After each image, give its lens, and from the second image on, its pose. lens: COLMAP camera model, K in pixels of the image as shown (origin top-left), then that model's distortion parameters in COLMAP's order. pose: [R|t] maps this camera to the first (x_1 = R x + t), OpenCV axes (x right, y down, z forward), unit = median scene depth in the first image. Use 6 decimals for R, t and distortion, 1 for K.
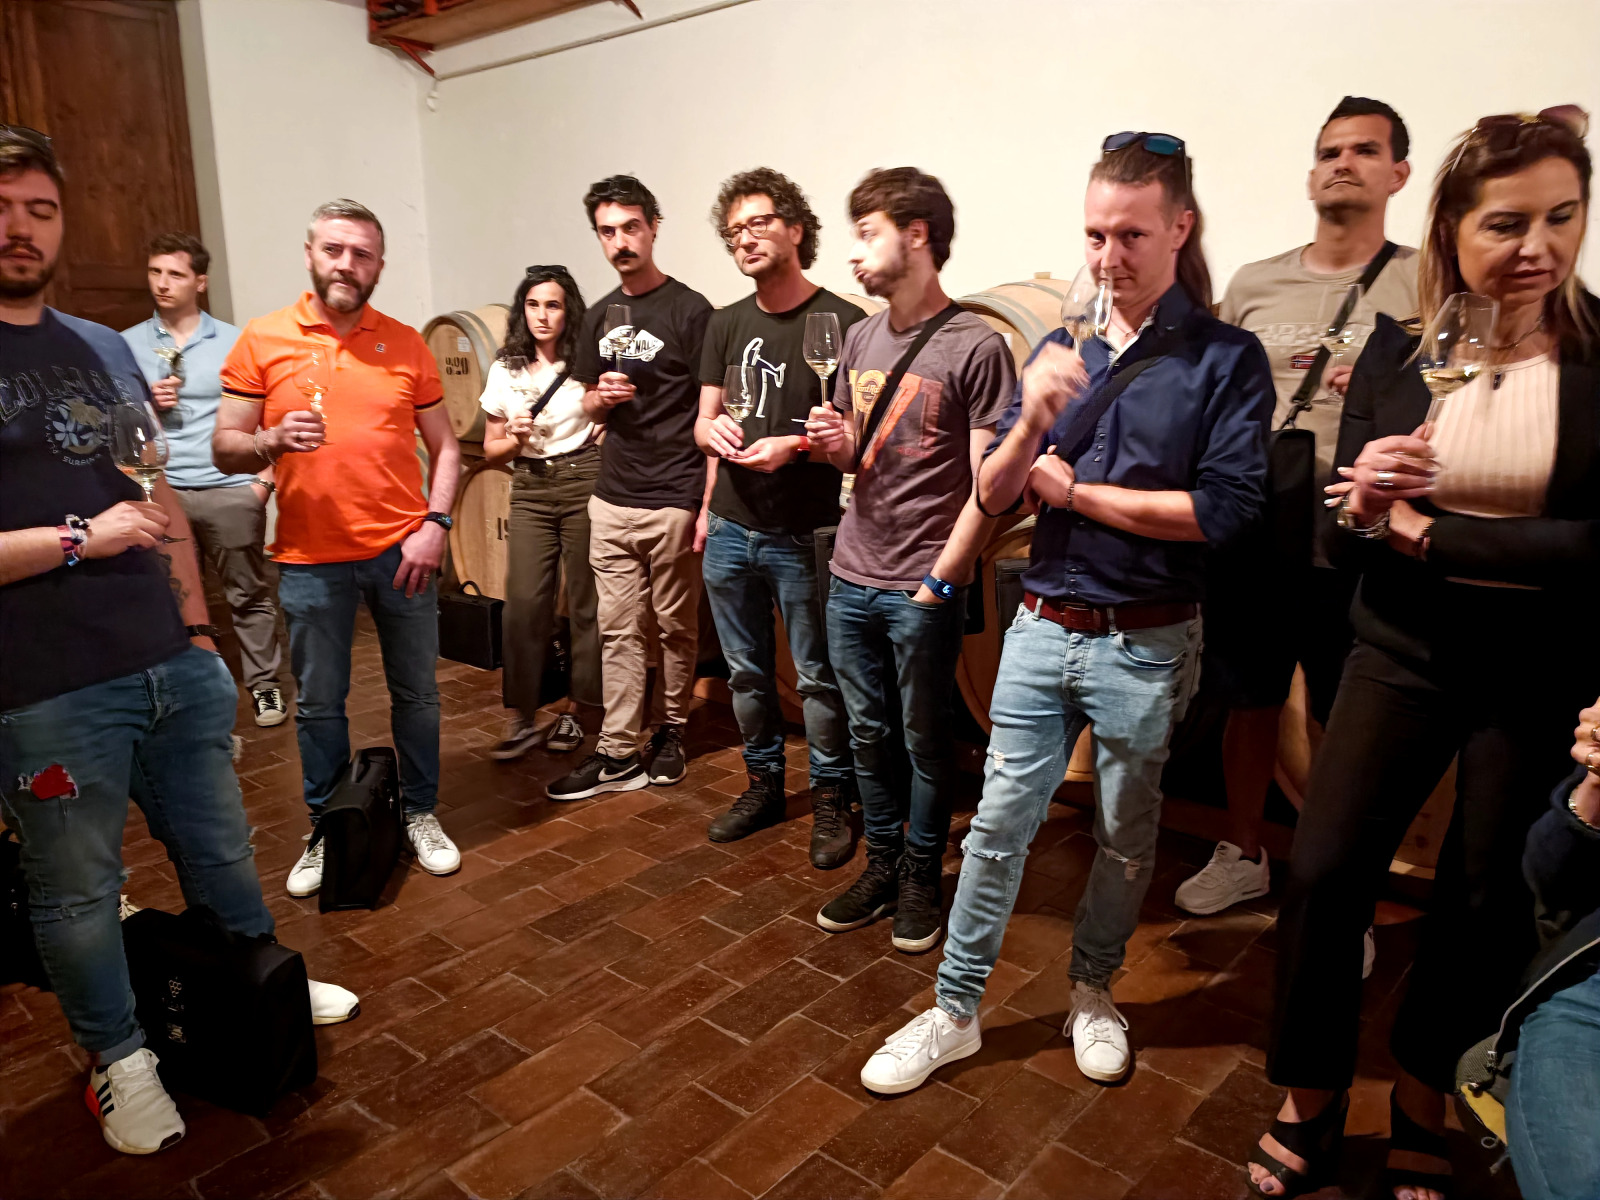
lens RADIAL K [[1155.6, 0, 825.9], [0, 1155.6, 658.1], [0, 0, 1]] dist [0.031136, -0.031242]
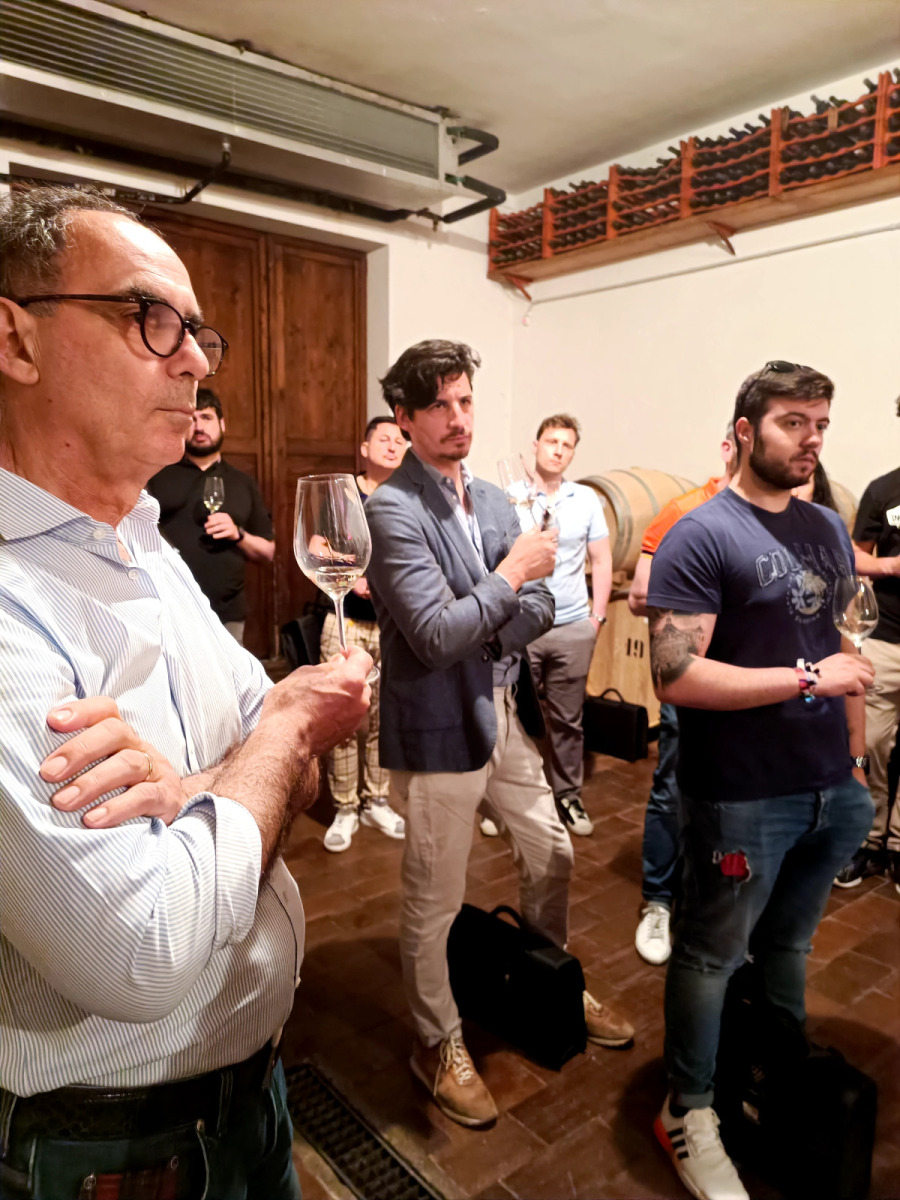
lens RADIAL K [[927.2, 0, 482.5], [0, 927.2, 634.8], [0, 0, 1]] dist [0.010554, -0.010775]
pose [[0.986106, 0.043273, -0.160384, -0.246138], [-0.060730, 0.992553, -0.105598, -0.008642], [0.154620, 0.113871, 0.981390, -0.005340]]
